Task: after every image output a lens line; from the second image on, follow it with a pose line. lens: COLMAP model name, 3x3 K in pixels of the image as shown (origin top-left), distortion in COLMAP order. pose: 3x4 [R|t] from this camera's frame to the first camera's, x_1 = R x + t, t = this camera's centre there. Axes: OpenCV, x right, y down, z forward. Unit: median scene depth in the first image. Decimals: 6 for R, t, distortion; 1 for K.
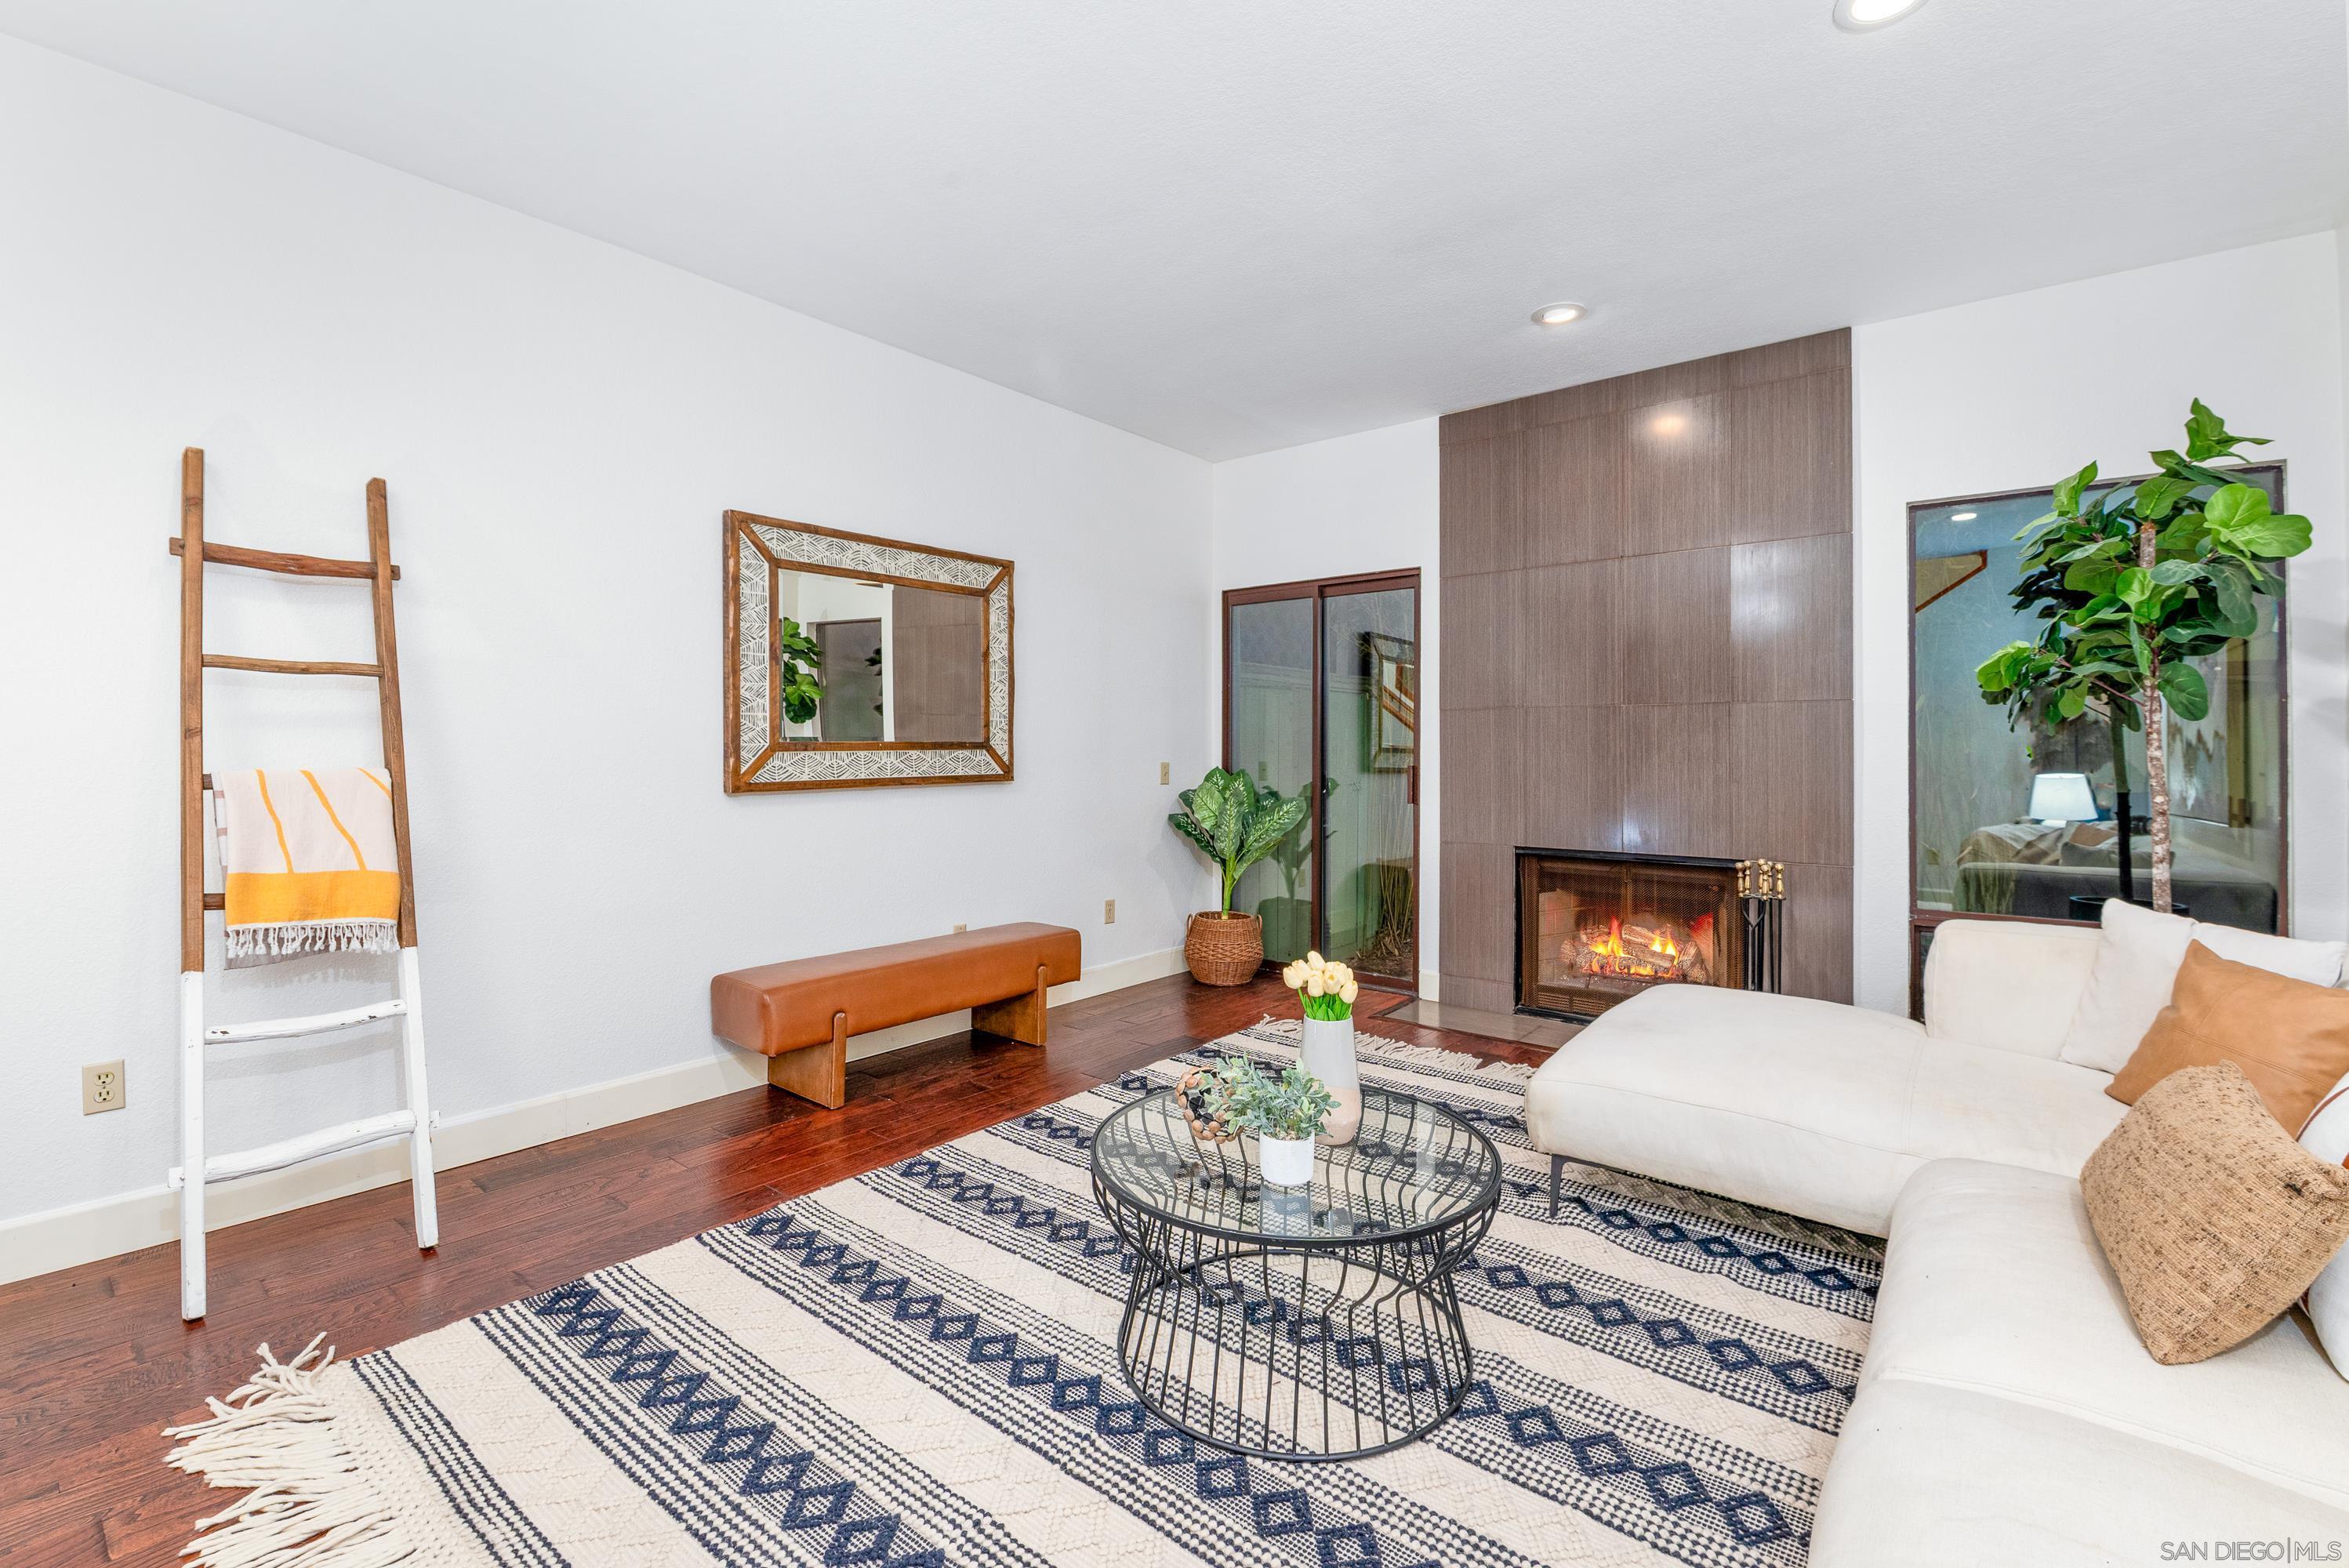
lens RADIAL K [[1034.4, 0, 1200.5], [0, 1034.4, 712.8], [0, 0, 1]] dist [0.060202, -0.000024]
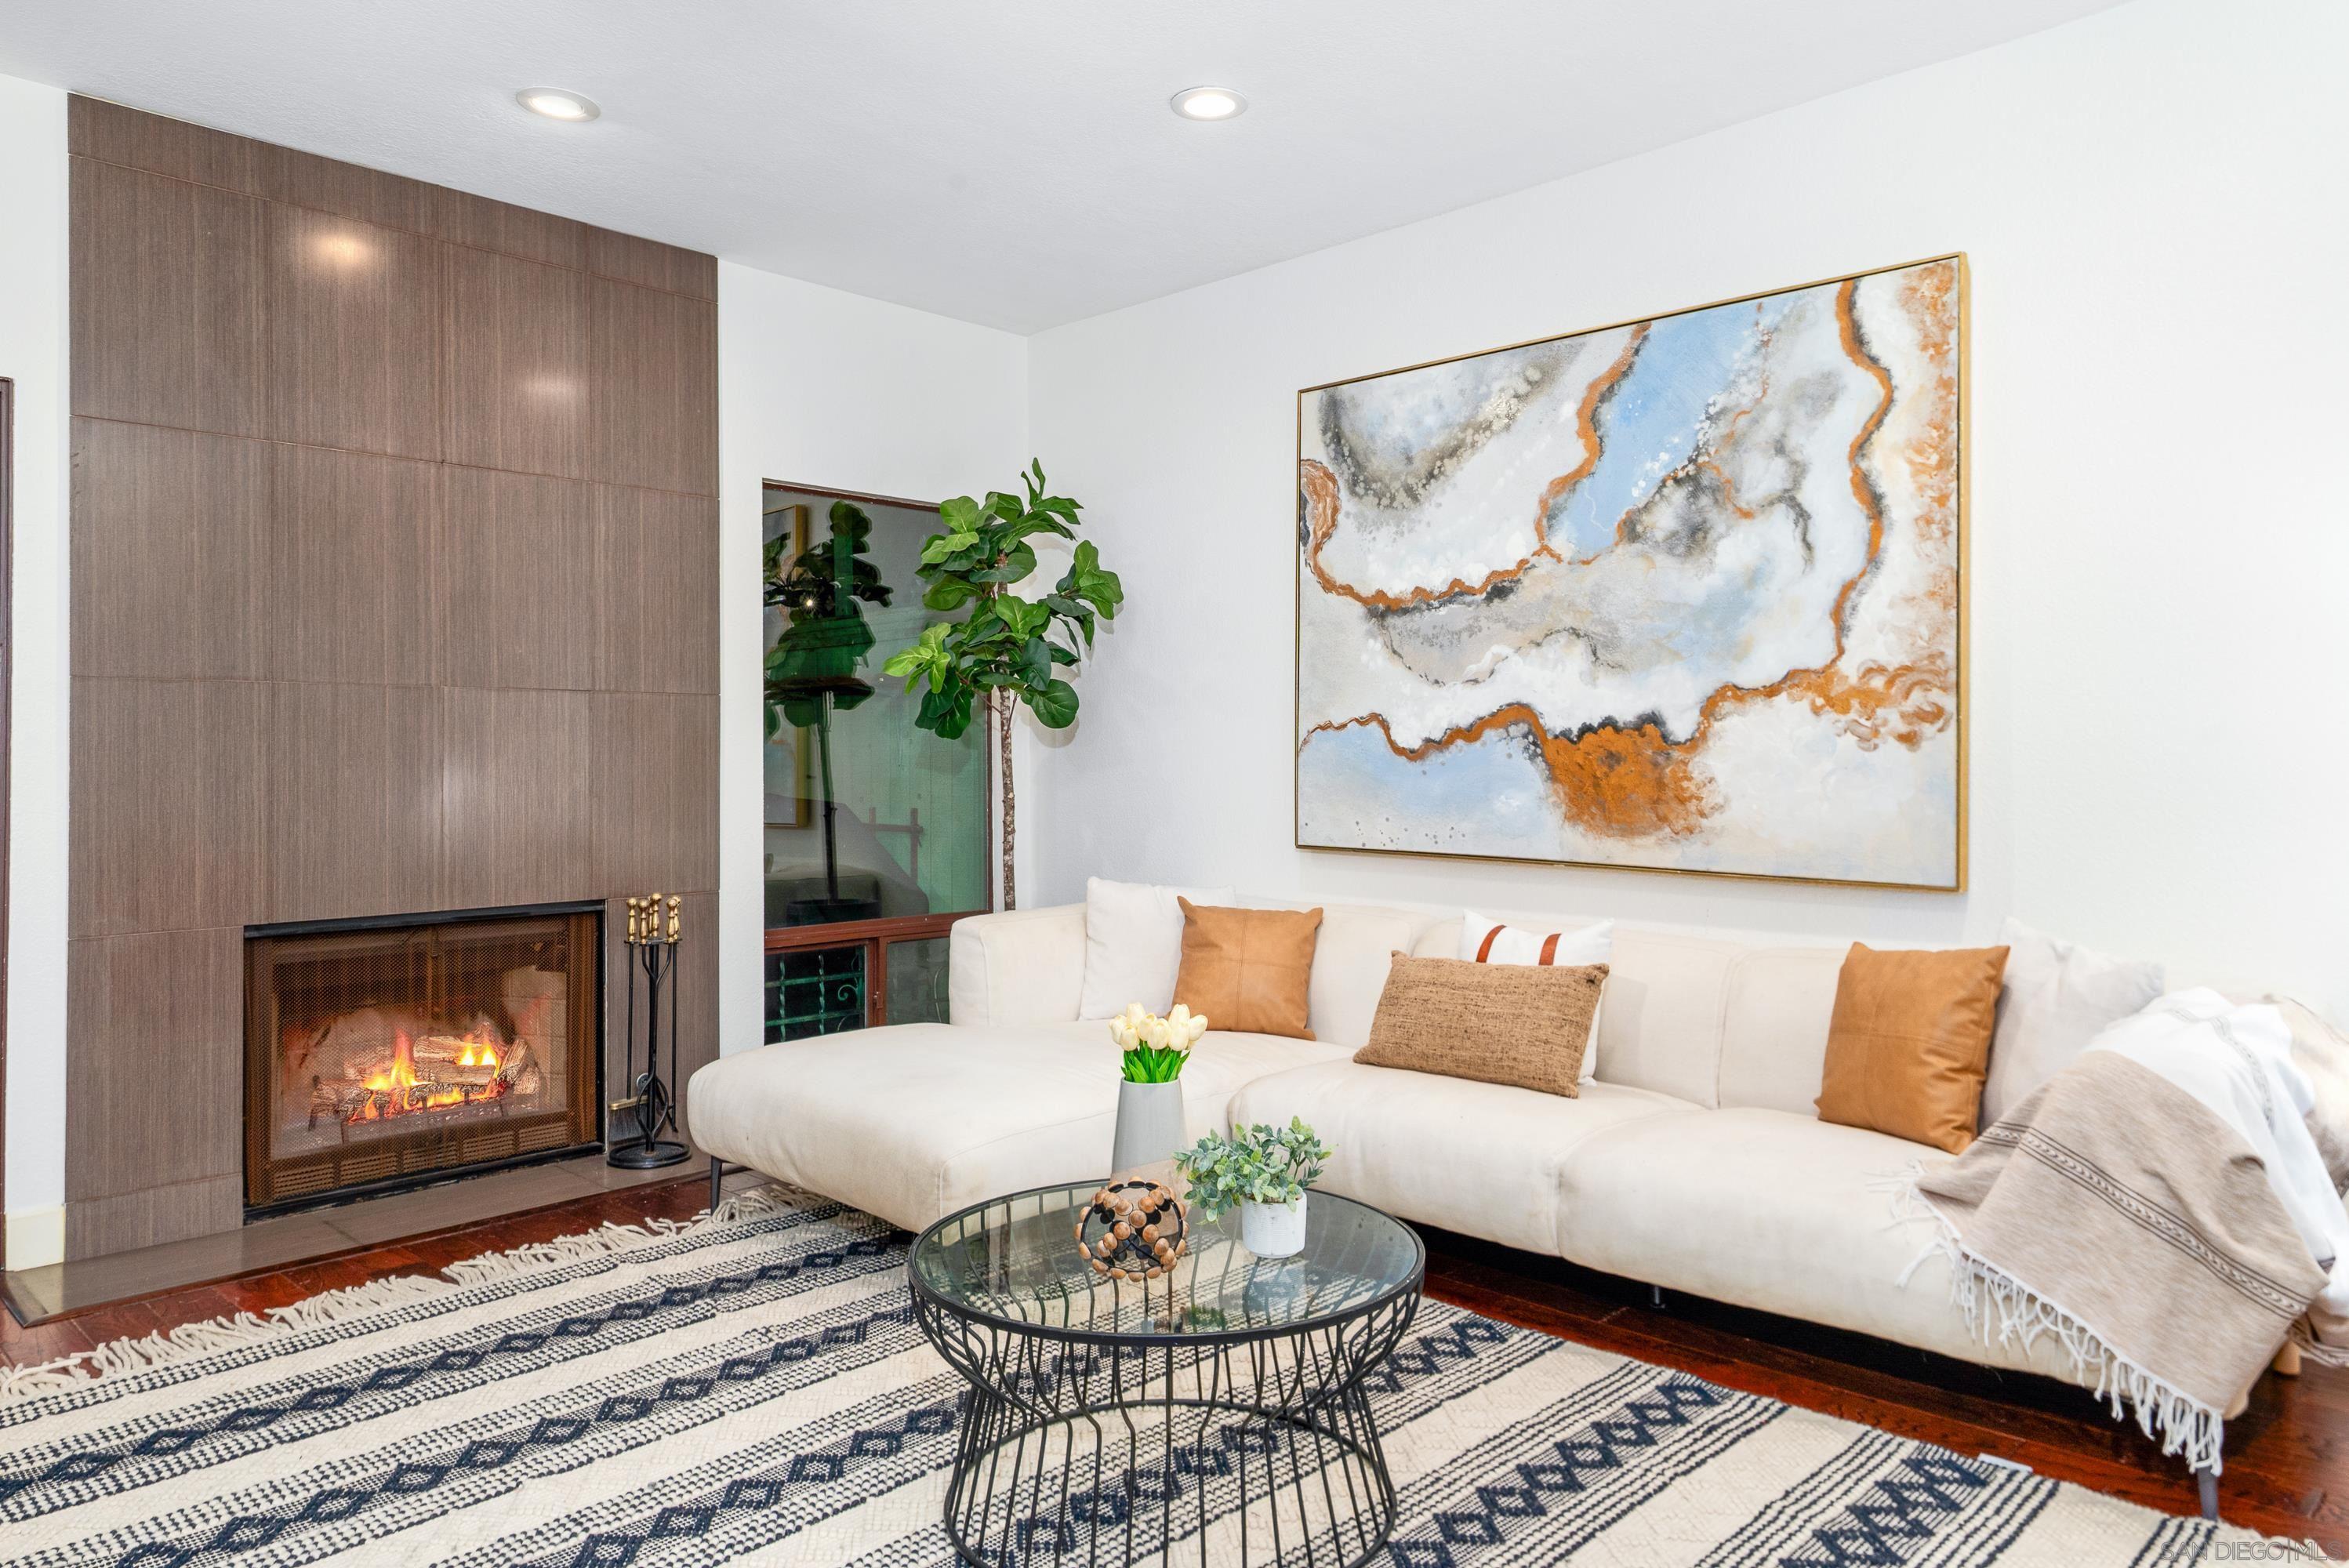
lens RADIAL K [[1529.7, 0, 1222.8], [0, 1529.7, 733.8], [0, 0, 1]] dist [0.021530, -0.003380]
pose [[0.096226, 0.011189, 0.995297, -0.556187], [-0.028169, 0.999567, -0.008514, 0.017228], [-0.994961, -0.027217, 0.096499, 0.456207]]
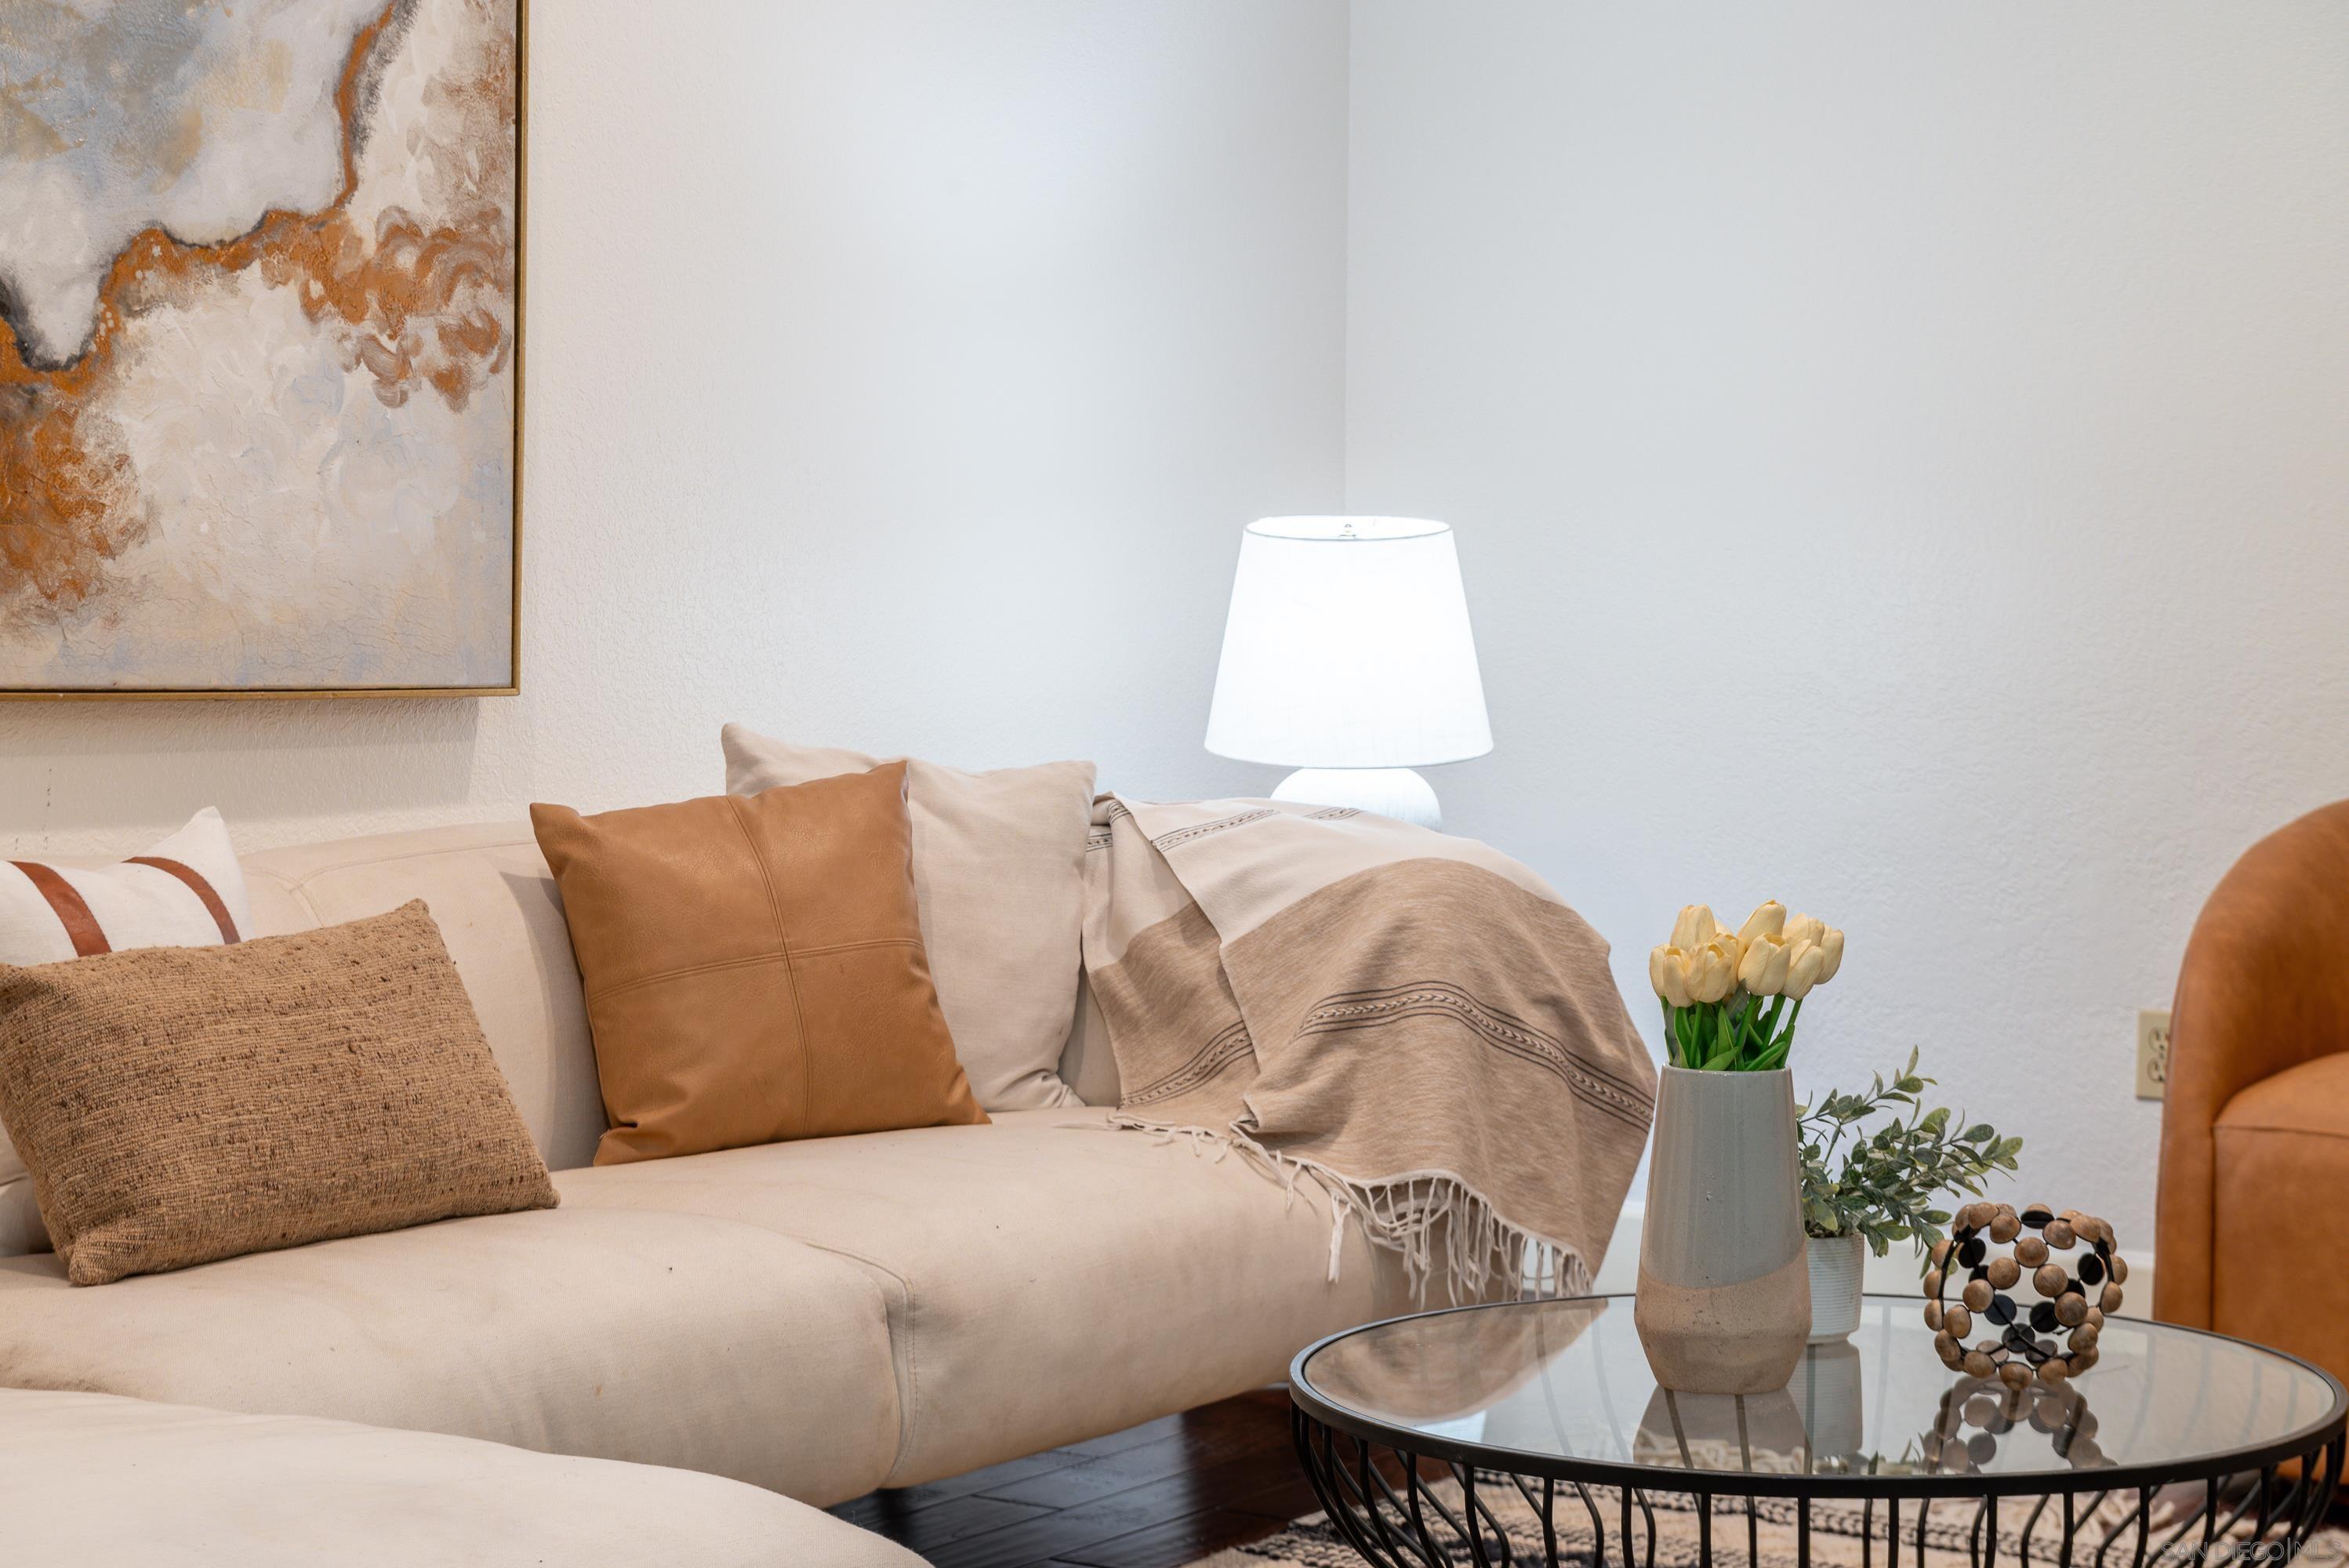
lens RADIAL K [[4516.4, 0, 1174.5], [0, 4516.4, 784.0], [0, 0, 1]] dist [0.011434, 0.067693]
pose [[-0.998399, -0.013517, -0.054925, 0.217152], [-0.014444, 0.999759, 0.016515, 0.087213], [0.054689, 0.017282, -0.998354, 1.389128]]
